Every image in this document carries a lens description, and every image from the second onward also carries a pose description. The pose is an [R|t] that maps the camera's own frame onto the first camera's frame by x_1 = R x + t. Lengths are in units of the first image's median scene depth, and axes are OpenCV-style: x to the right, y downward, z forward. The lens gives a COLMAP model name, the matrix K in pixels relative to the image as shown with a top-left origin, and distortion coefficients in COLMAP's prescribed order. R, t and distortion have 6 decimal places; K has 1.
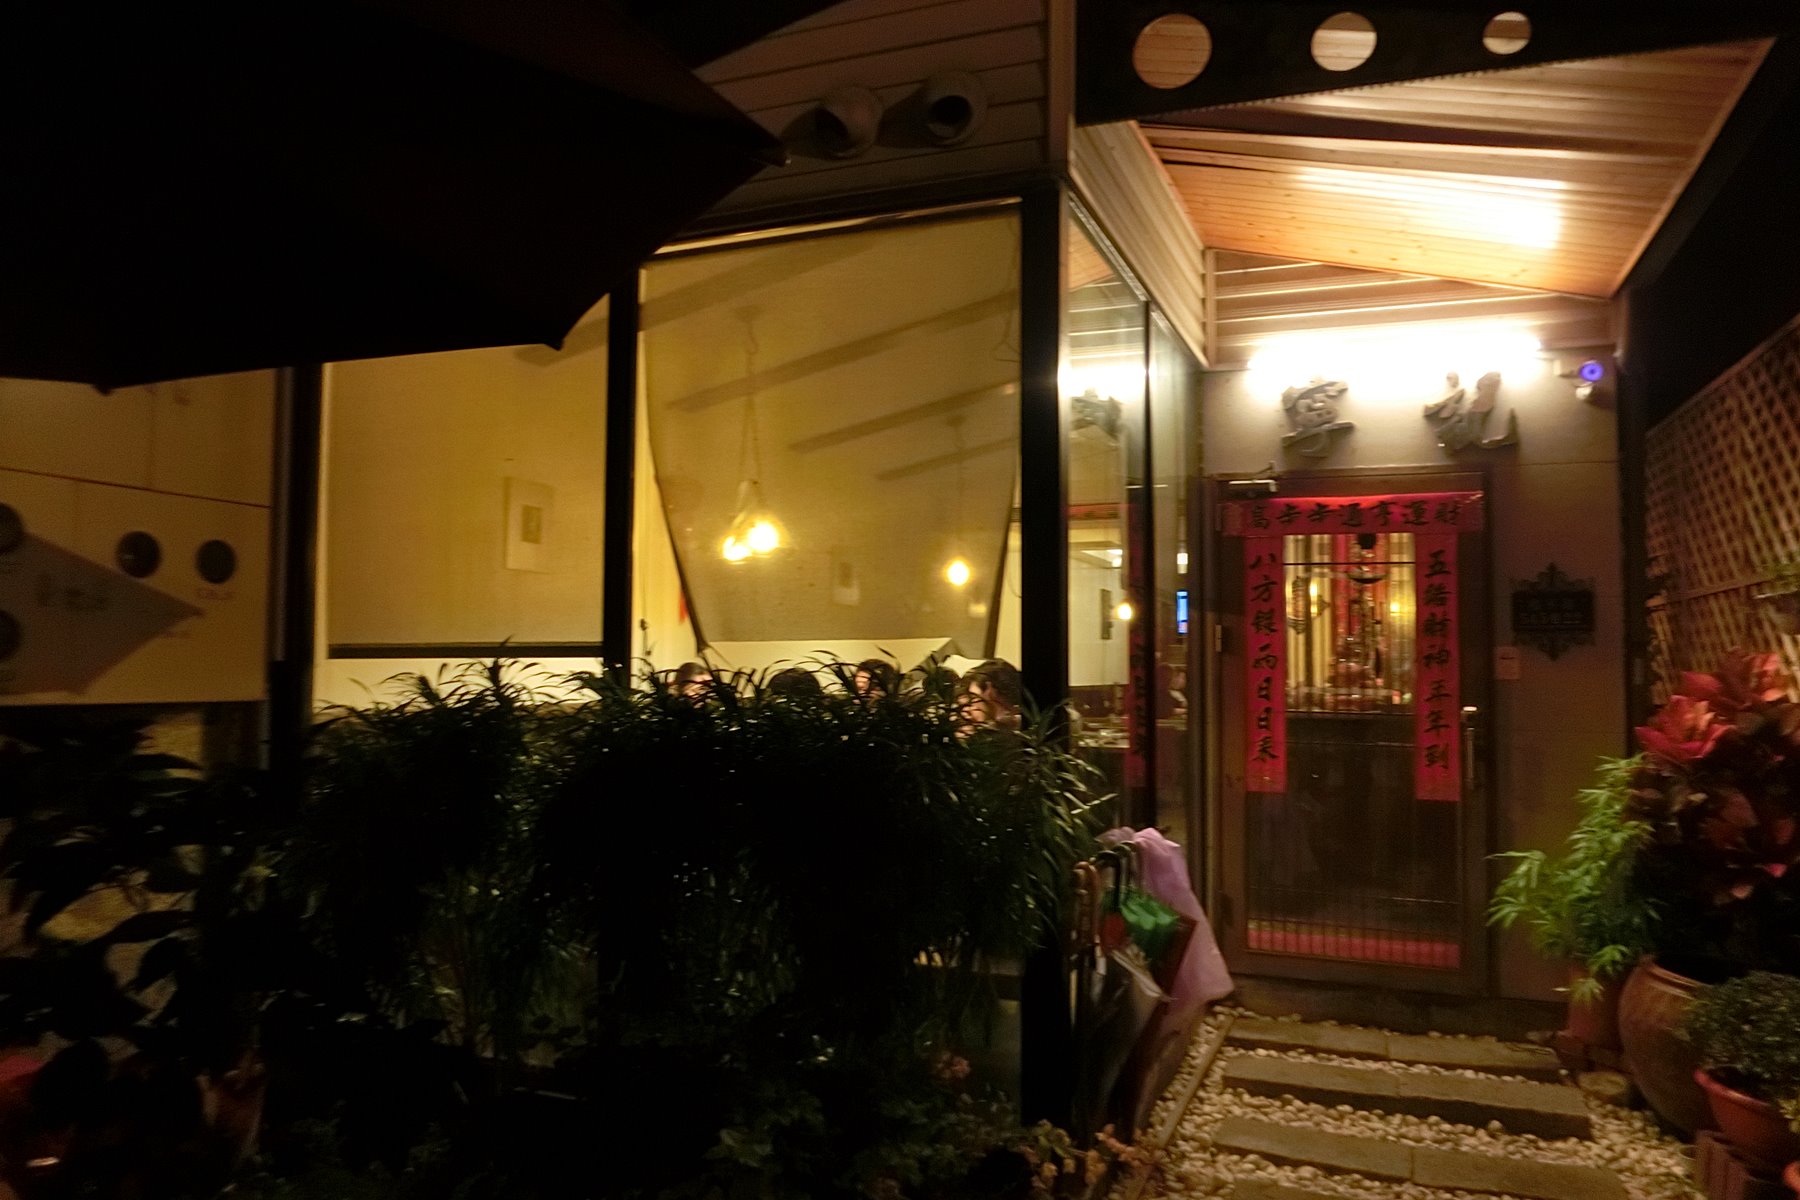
lens RADIAL K [[1219.3, 0, 905.0], [0, 1219.3, 588.2], [0, 0, 1]] dist [-0.023377, -0.003587]
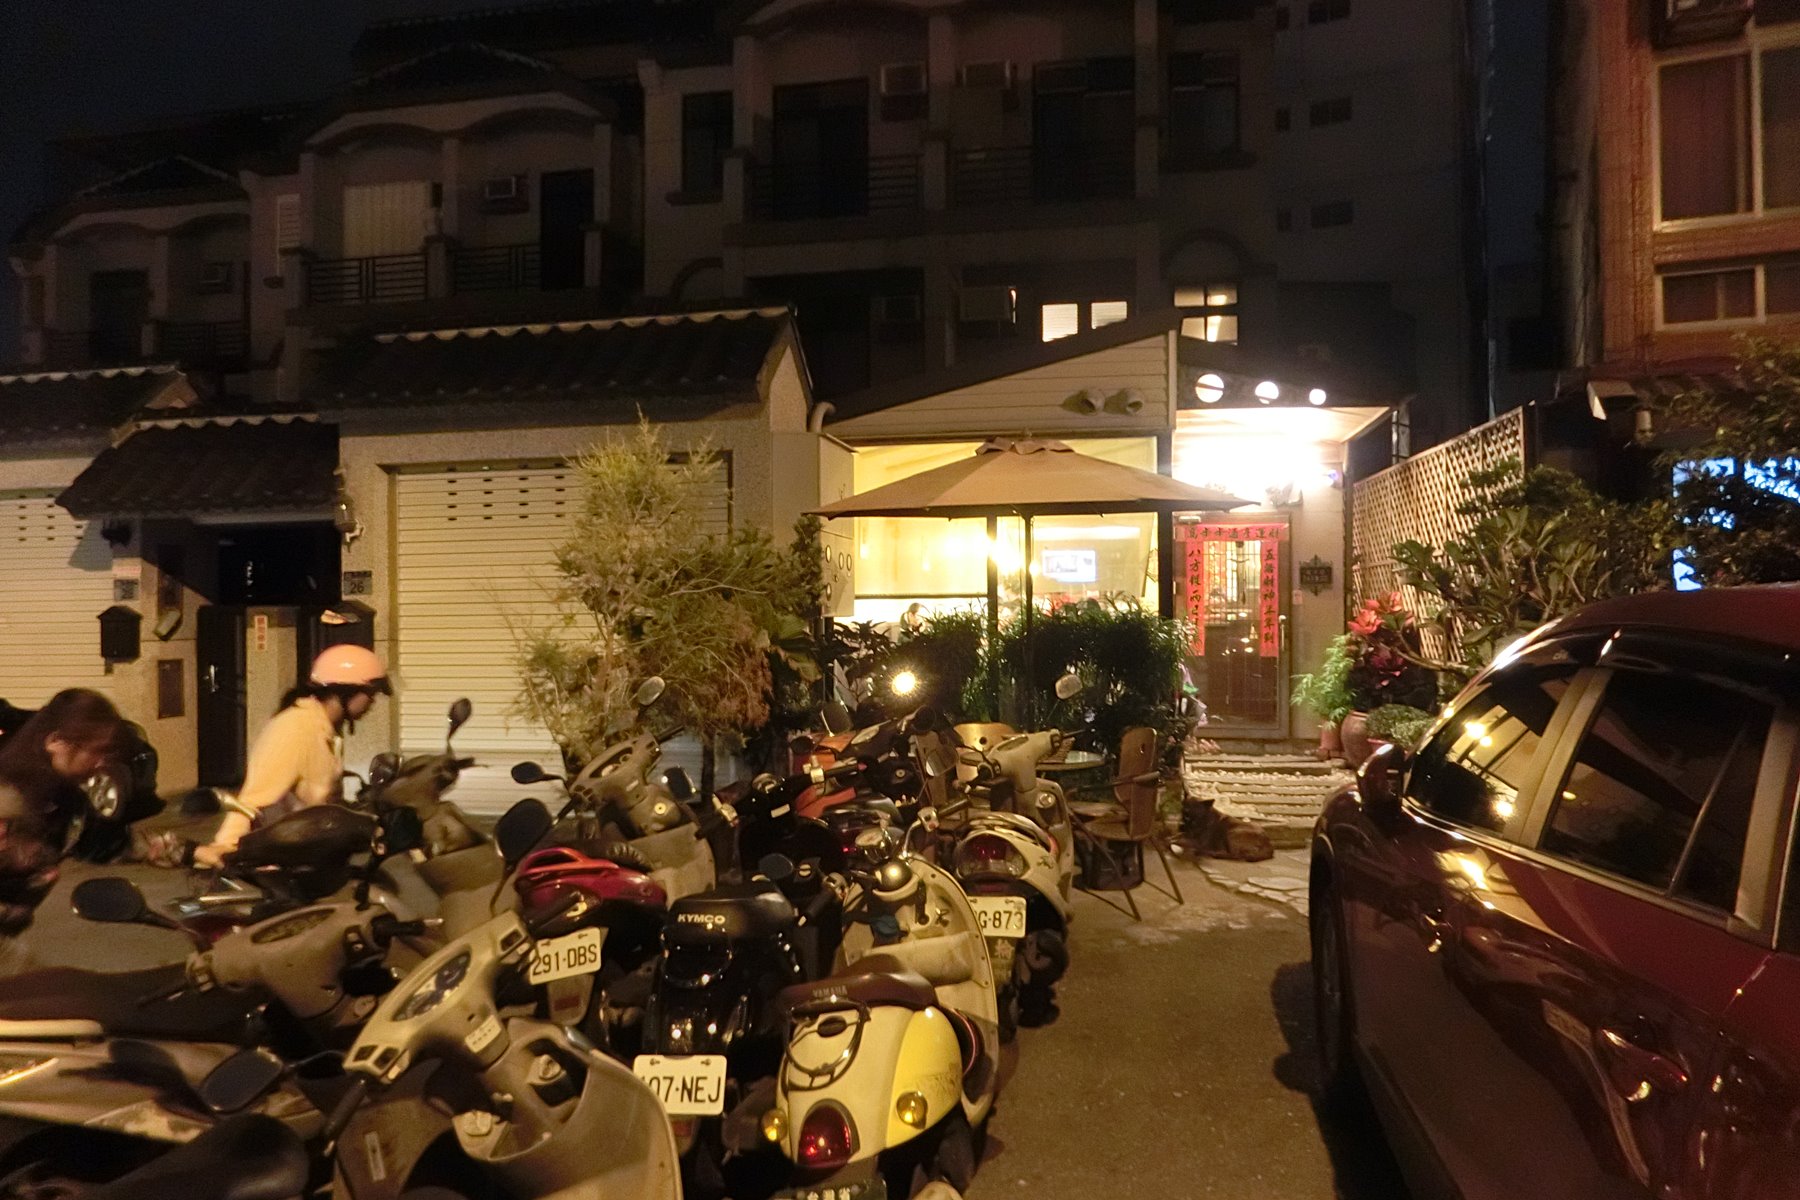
lens RADIAL K [[1219.3, 0, 895.0], [0, 1219.3, 602.0], [0, 0, 1]] dist [-0.023377, -0.003587]
pose [[0.980286, -0.014893, 0.197021, -0.745868], [0.003607, 0.998338, 0.057518, -0.068661], [-0.197551, -0.055673, 0.978711, -1.174095]]
